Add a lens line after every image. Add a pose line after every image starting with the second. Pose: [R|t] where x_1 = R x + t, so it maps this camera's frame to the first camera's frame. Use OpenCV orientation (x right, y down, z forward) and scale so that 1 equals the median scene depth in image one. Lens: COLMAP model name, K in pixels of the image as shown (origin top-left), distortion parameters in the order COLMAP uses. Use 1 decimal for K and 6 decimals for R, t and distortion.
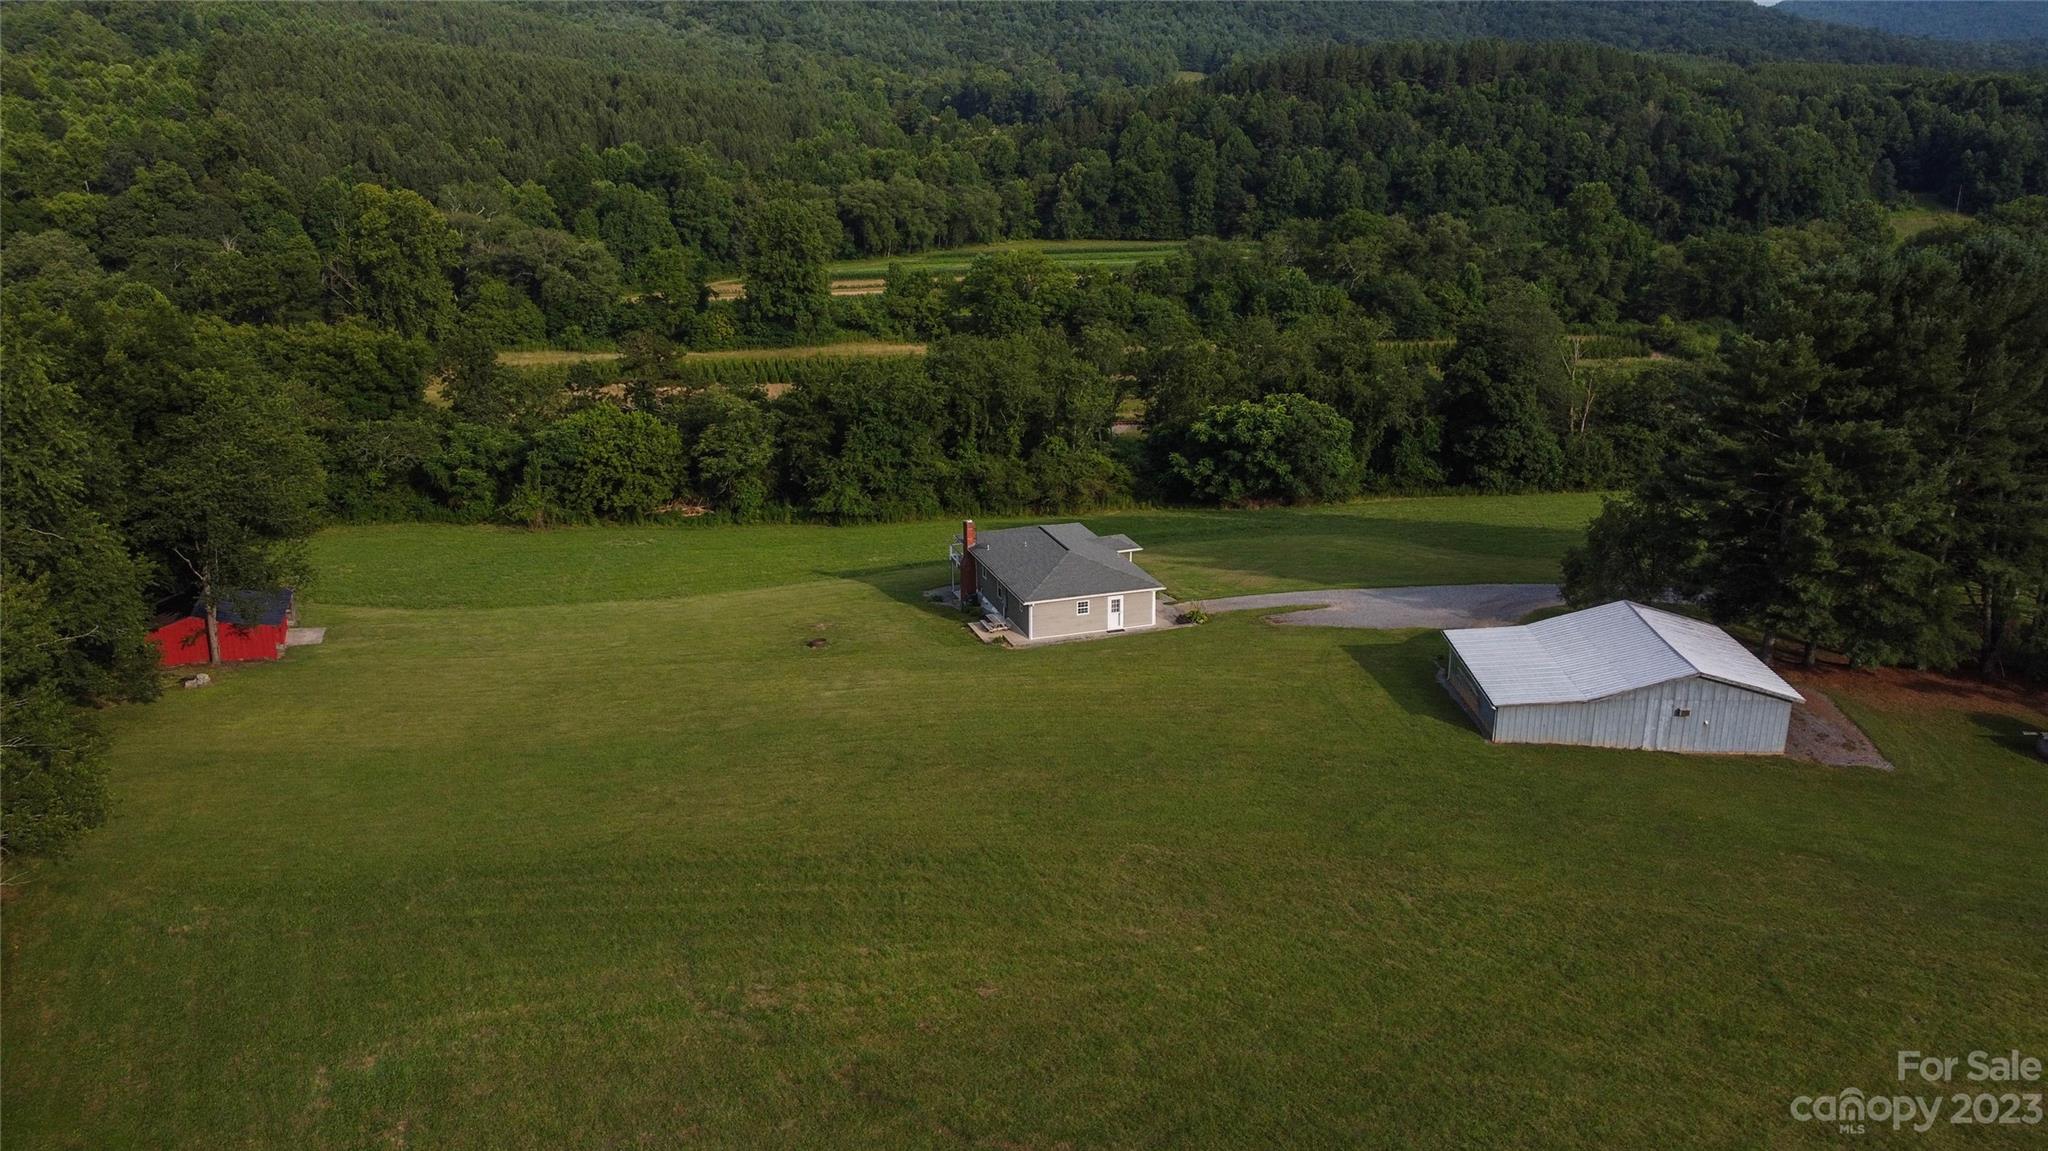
lens RADIAL K [[1572.5, 0, 1021.0], [0, 1572.5, 574.8], [0, 0, 1]] dist [0.002892, -0.006353]
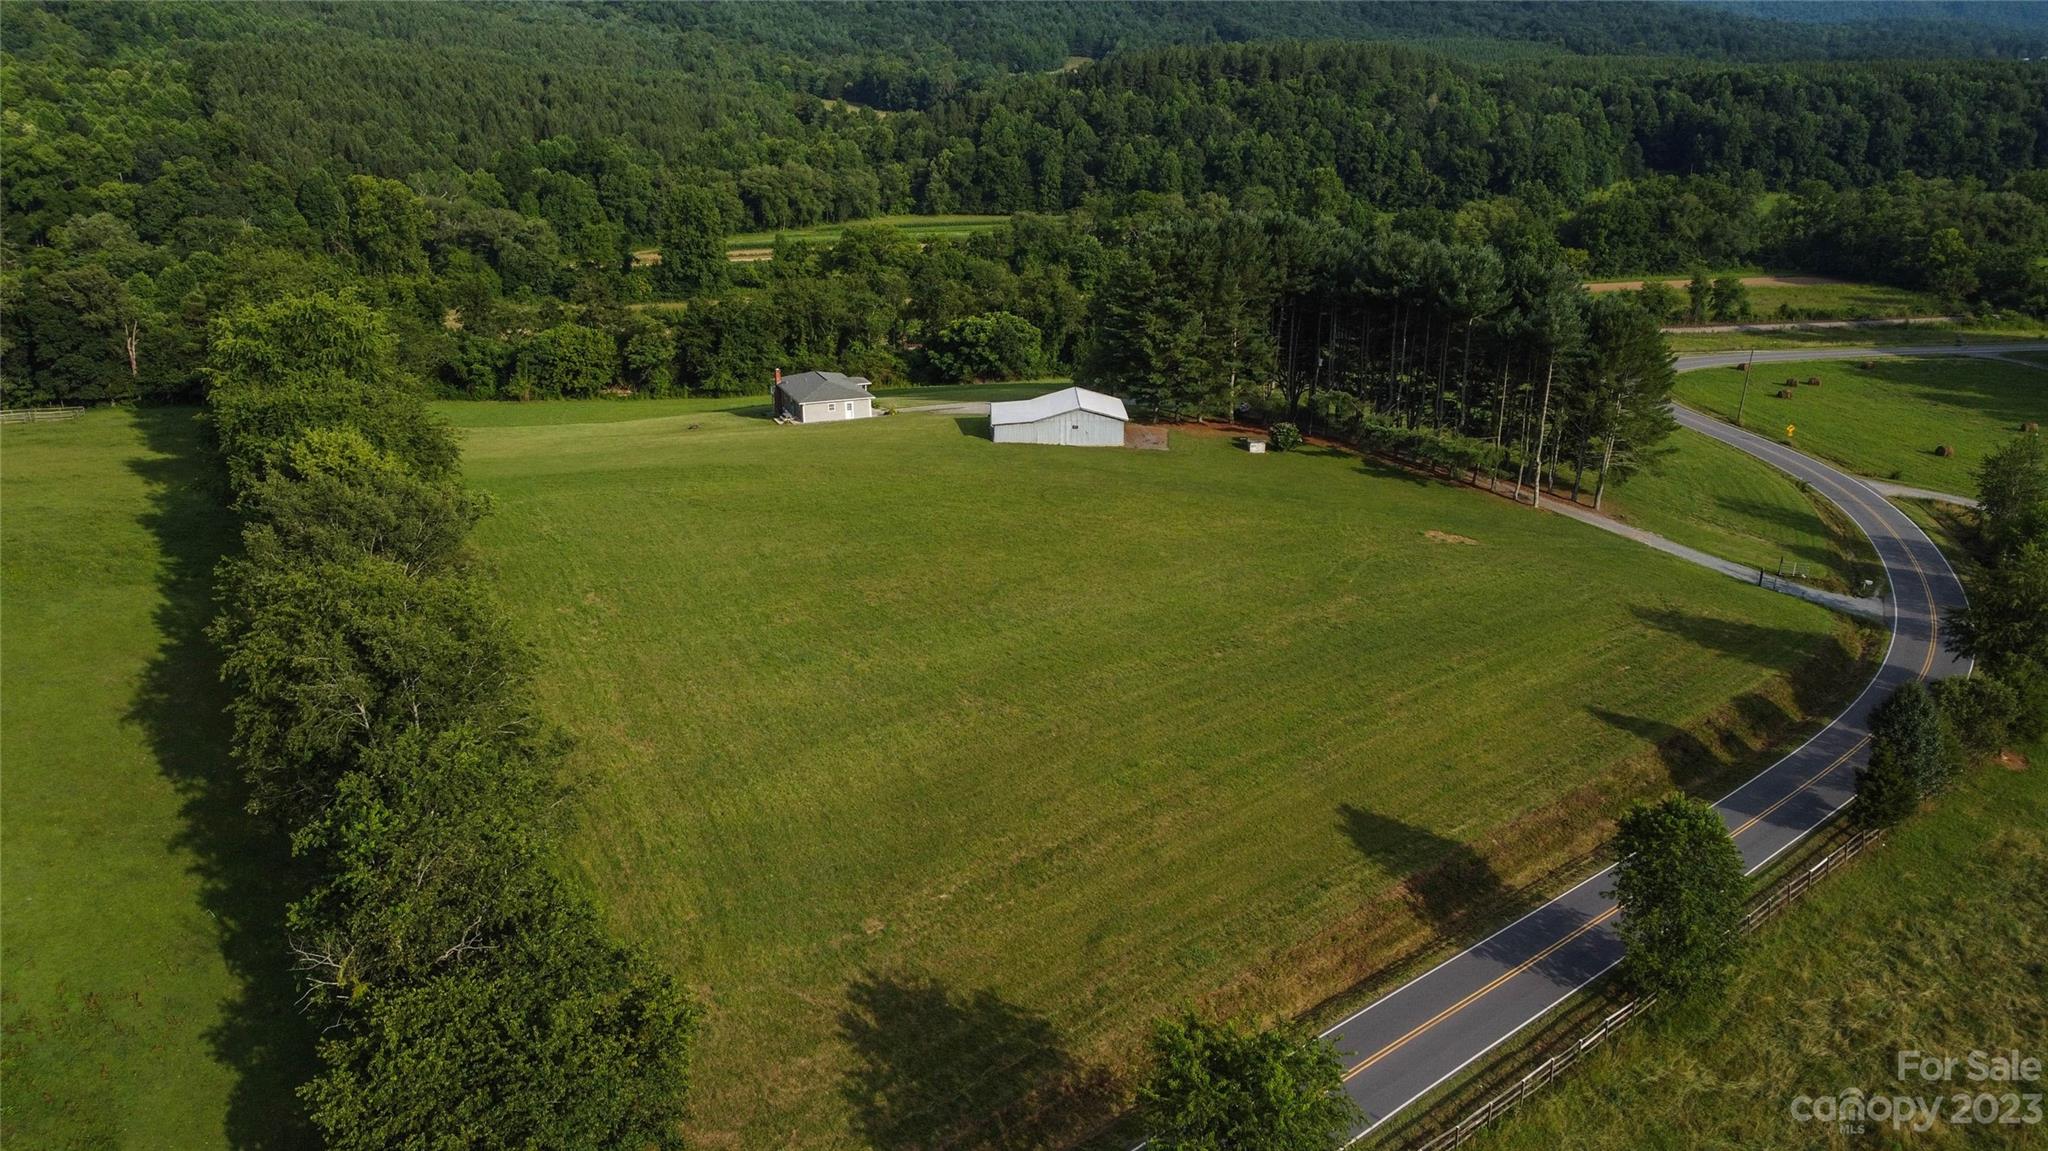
lens RADIAL K [[1572.5, 0, 1027.1], [0, 1572.5, 575.4], [0, 0, 1]] dist [0.002892, -0.006353]
pose [[0.998743, -0.017258, 0.047063, 0.046174], [0.016510, 0.999732, 0.016246, 0.049933], [-0.047330, -0.015448, 0.998760, -0.236112]]
